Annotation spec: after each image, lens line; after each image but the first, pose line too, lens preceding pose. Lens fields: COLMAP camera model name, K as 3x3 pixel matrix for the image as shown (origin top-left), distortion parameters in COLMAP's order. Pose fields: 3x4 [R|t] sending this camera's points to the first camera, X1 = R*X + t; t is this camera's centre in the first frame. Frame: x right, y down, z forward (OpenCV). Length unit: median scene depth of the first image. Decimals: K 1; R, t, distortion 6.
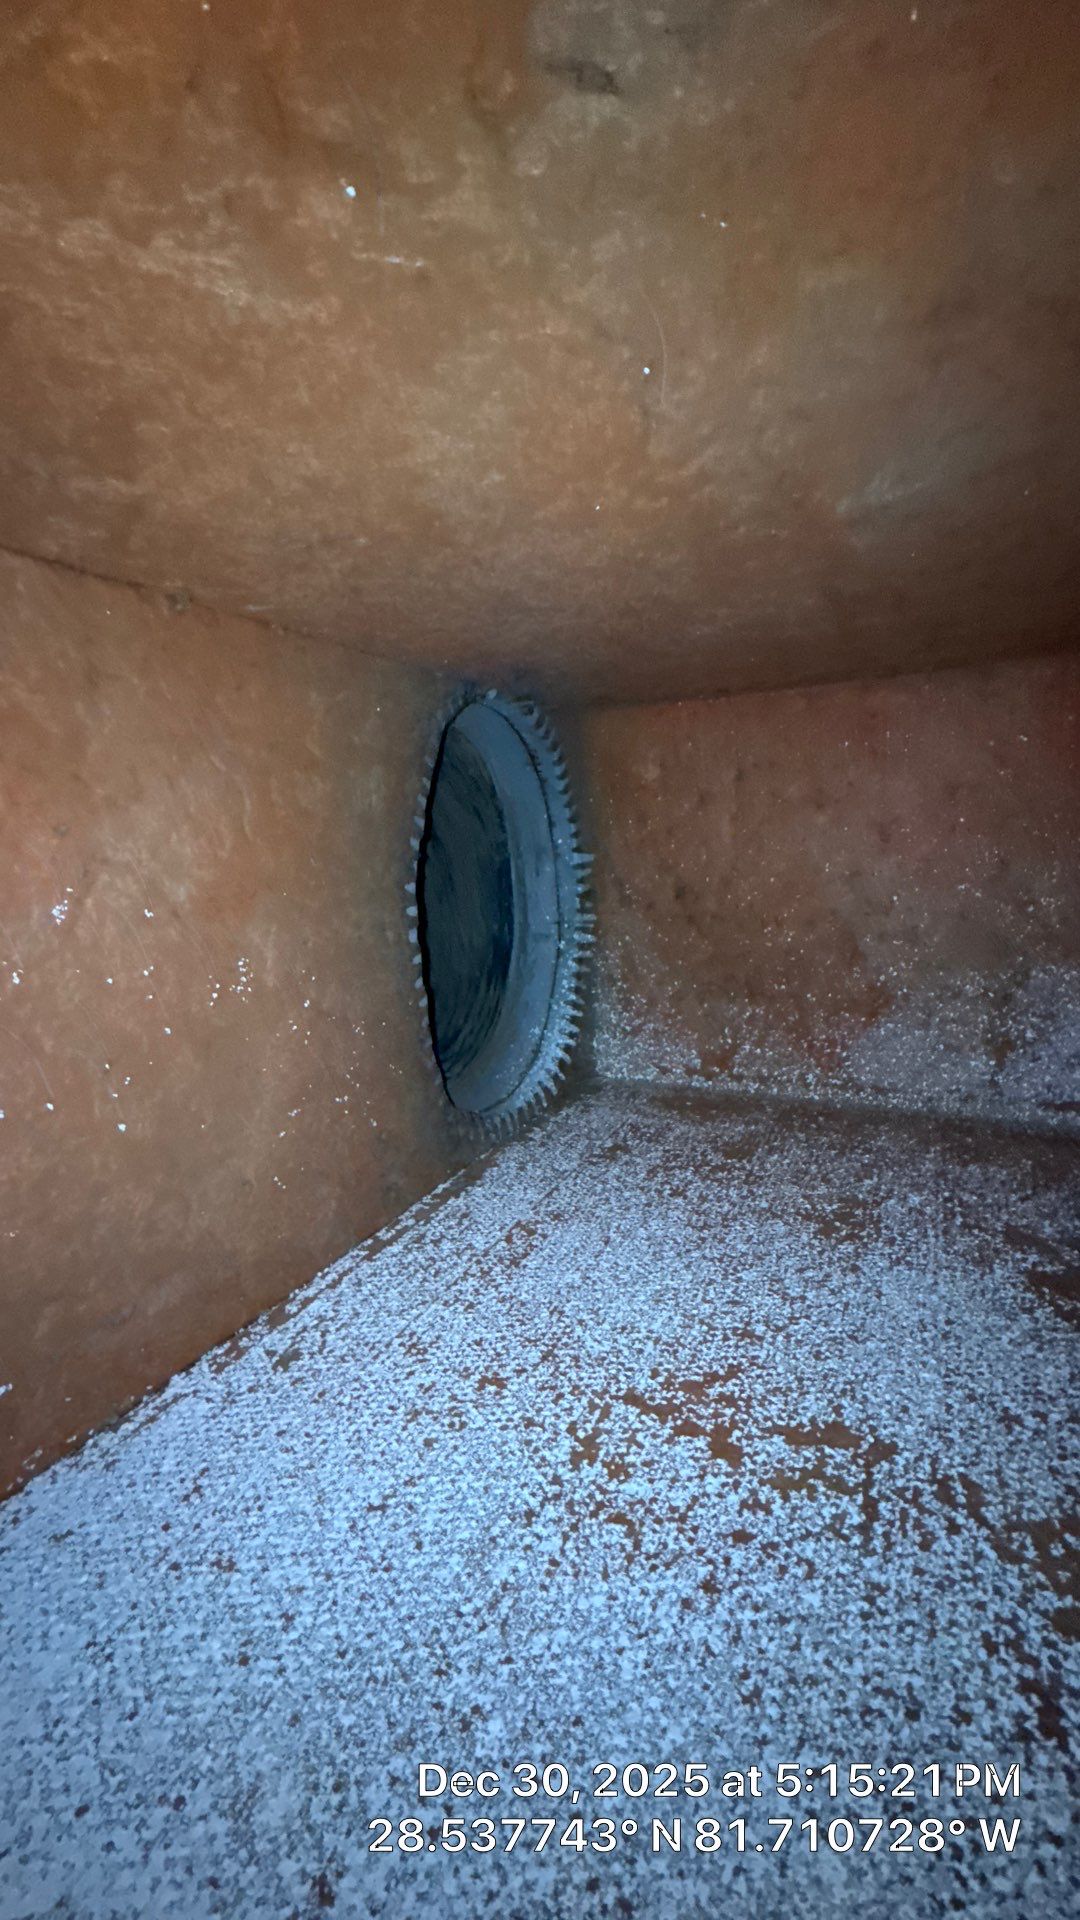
lens RADIAL K [[761.9, 0, 540.4], [0, 761.9, 956.4], [0, 0, 1]] dist [-0.008171, 0.000879]
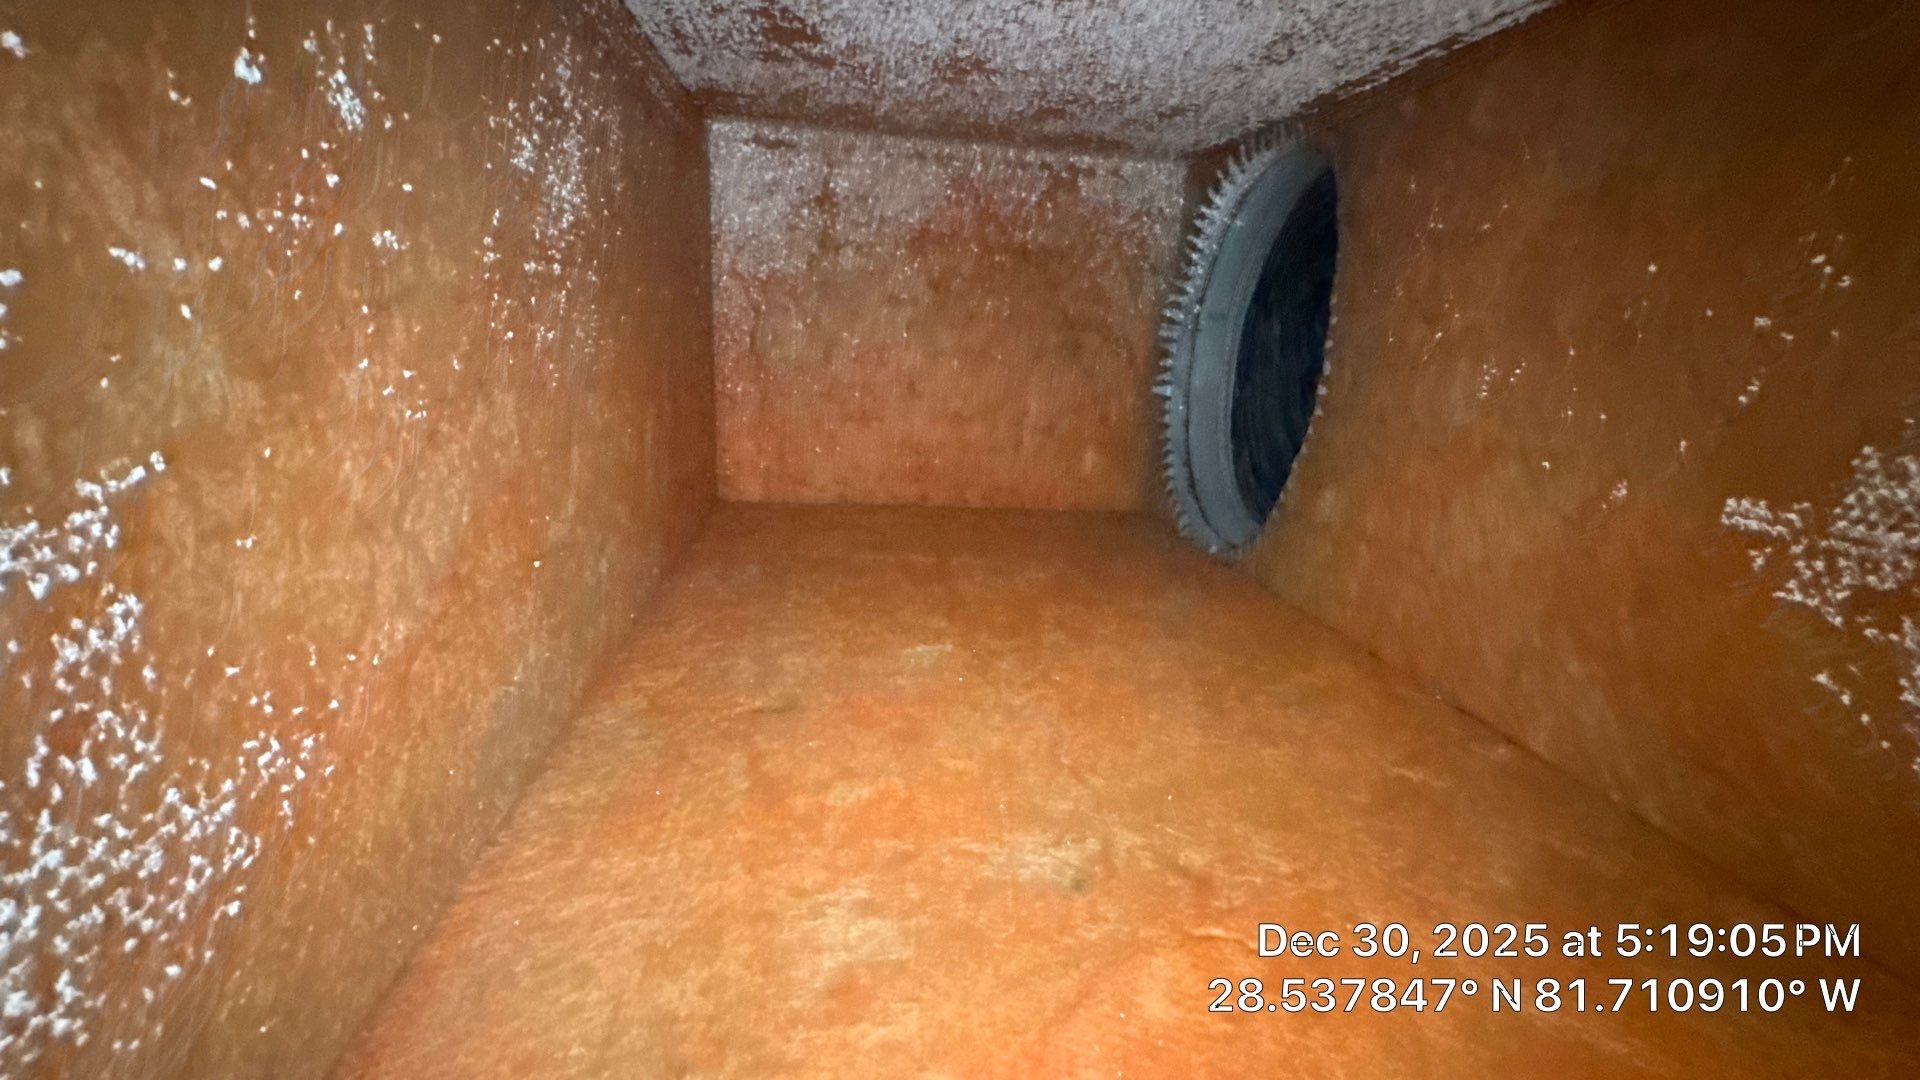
lens RADIAL K [[761.9, 0, 957.7], [0, 761.9, 540.3], [0, 0, 1]] dist [-0.008171, 0.000879]
pose [[-0.940796, -0.184006, 0.284683, -0.028802], [0.050596, -0.906660, -0.418817, 0.180929], [0.335176, -0.379617, 0.862292, -0.195599]]
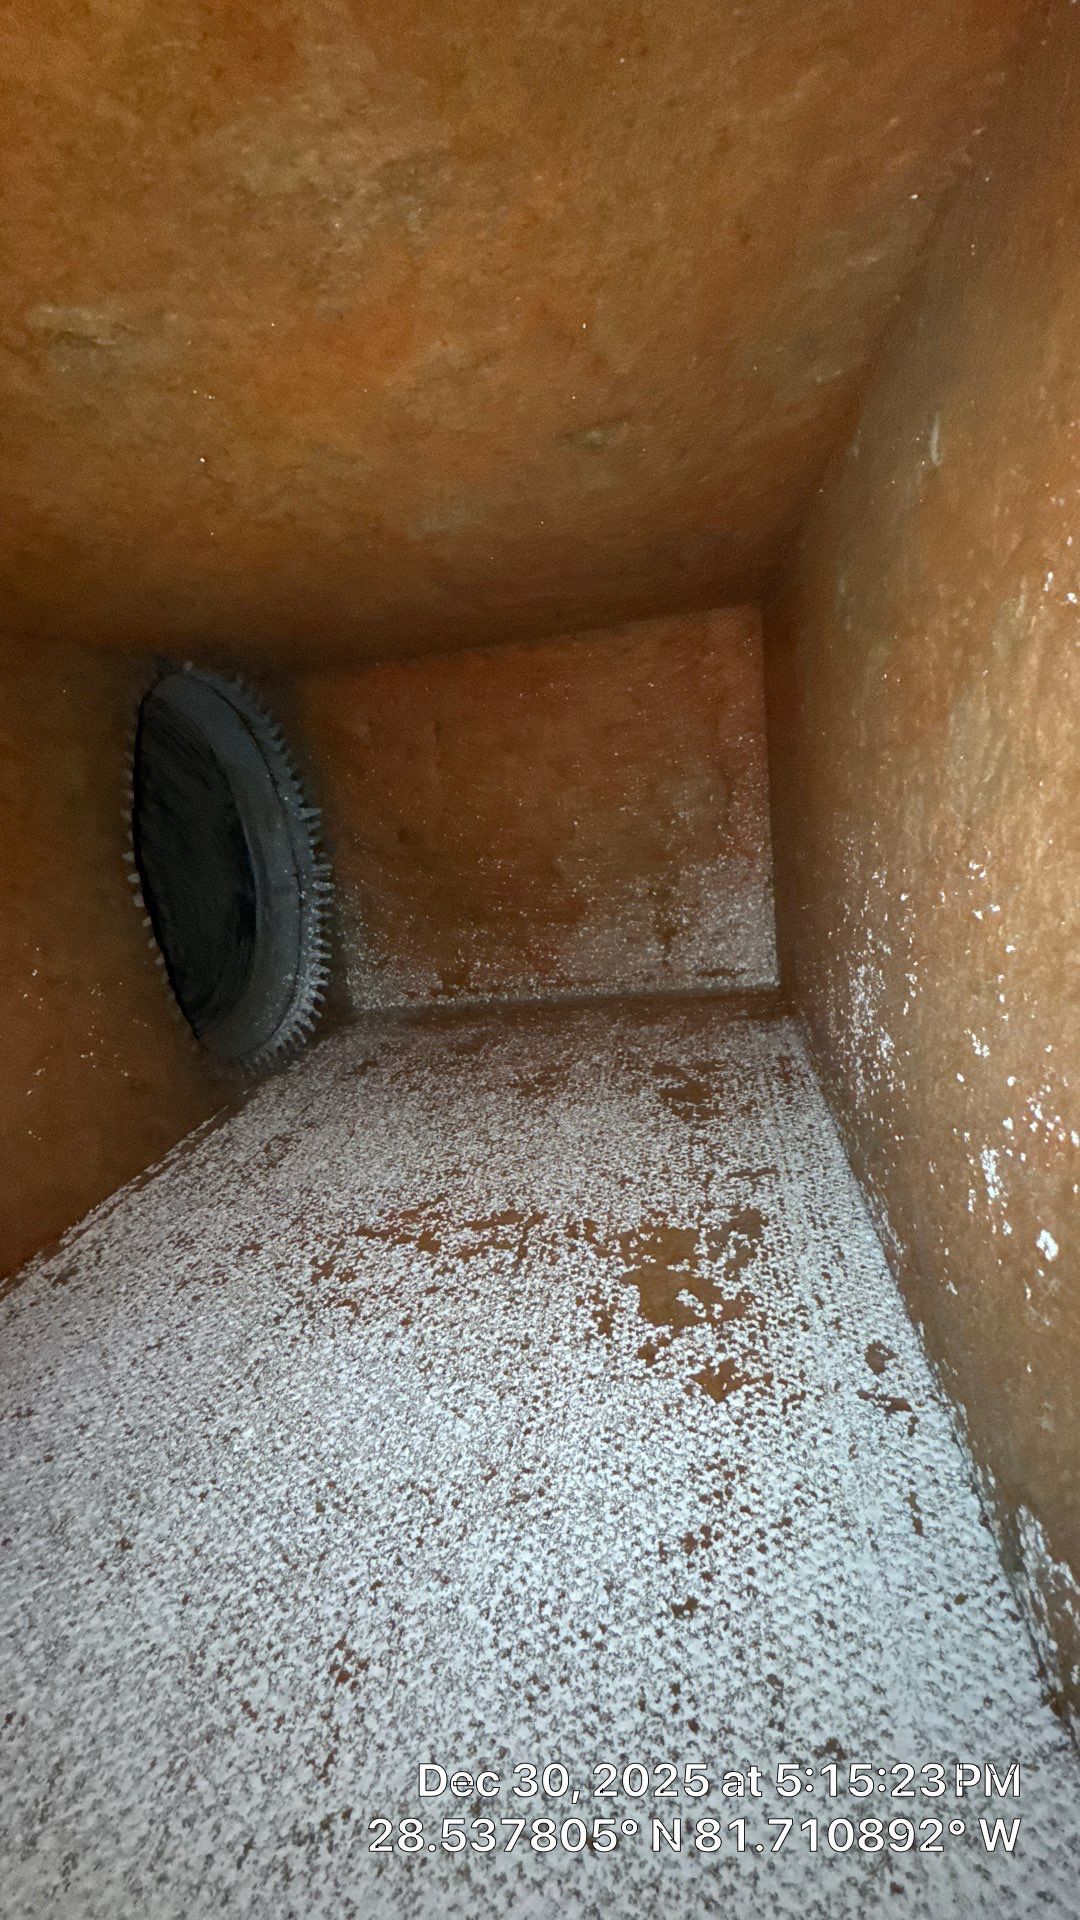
lens RADIAL K [[761.9, 0, 543.0], [0, 761.9, 956.1], [0, 0, 1]] dist [-0.008171, 0.000879]
pose [[0.955860, -0.138191, 0.259298, 0.095234], [0.119272, 0.989007, 0.087407, 0.025735], [-0.268526, -0.052622, 0.961834, -0.205174]]
